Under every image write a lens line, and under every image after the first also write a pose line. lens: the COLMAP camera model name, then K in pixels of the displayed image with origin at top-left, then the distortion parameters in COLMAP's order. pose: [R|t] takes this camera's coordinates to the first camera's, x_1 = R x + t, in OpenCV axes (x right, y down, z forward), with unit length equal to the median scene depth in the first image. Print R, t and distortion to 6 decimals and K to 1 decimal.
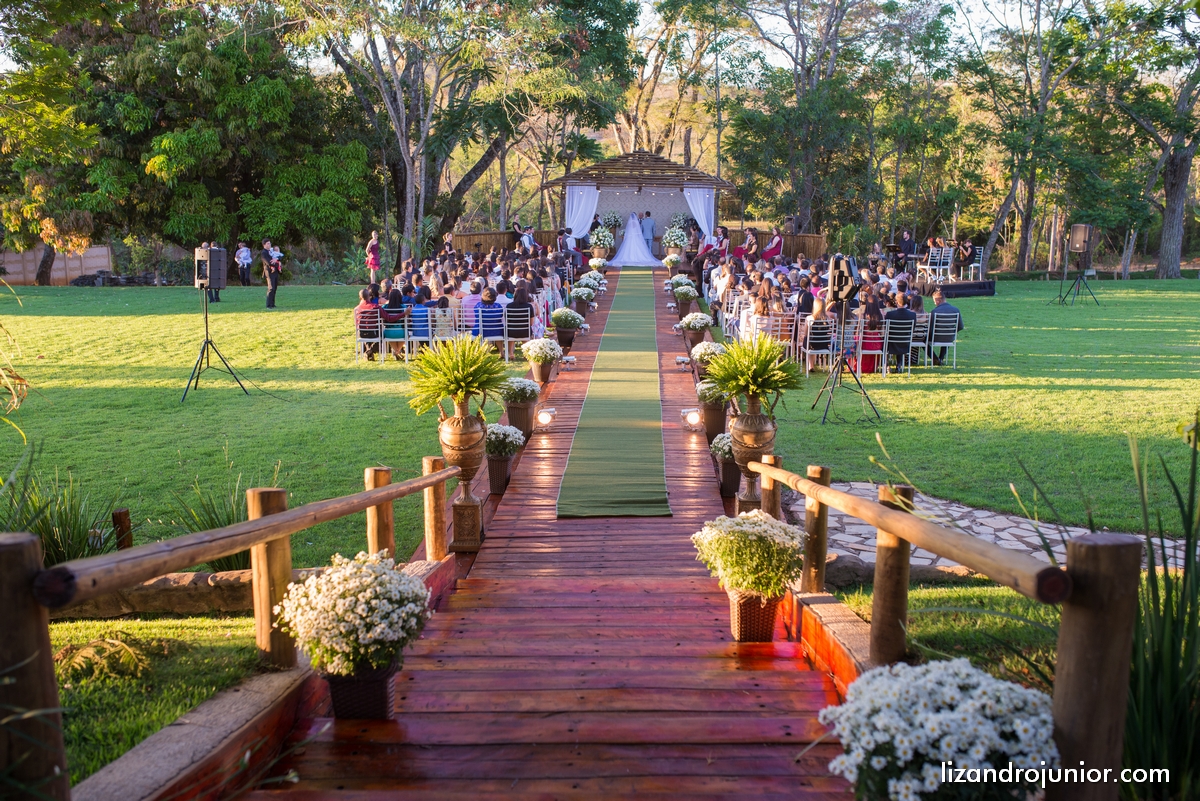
lens RADIAL K [[1205.5, 0, 600.0], [0, 1205.5, 400.5], [0, 0, 1]] dist [-0.034550, 0.044267]
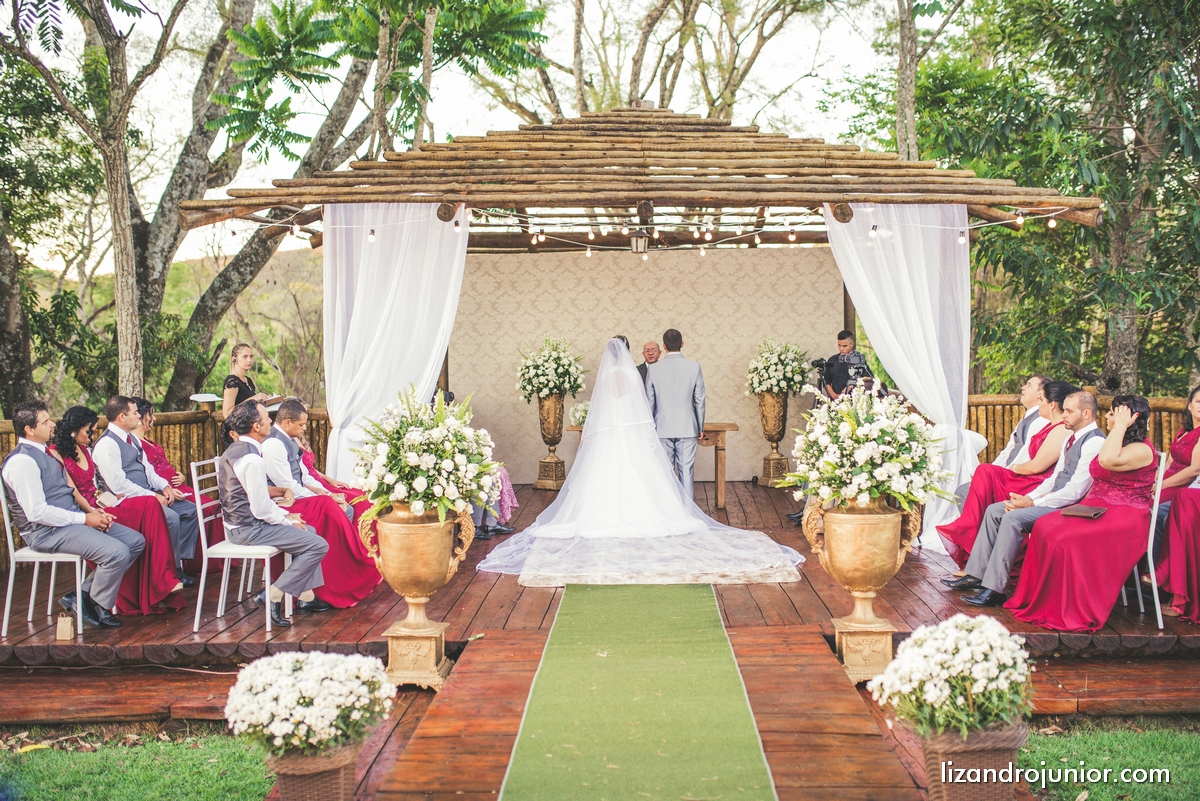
lens RADIAL K [[1205.5, 0, 600.0], [0, 1205.5, 400.5], [0, 0, 1]] dist [-0.034550, 0.044267]
pose [[0.999890, -0.003010, -0.014541, 0.026955], [0.000788, 0.988620, -0.150431, -0.099320], [0.014828, 0.150403, 0.988514, 0.719281]]
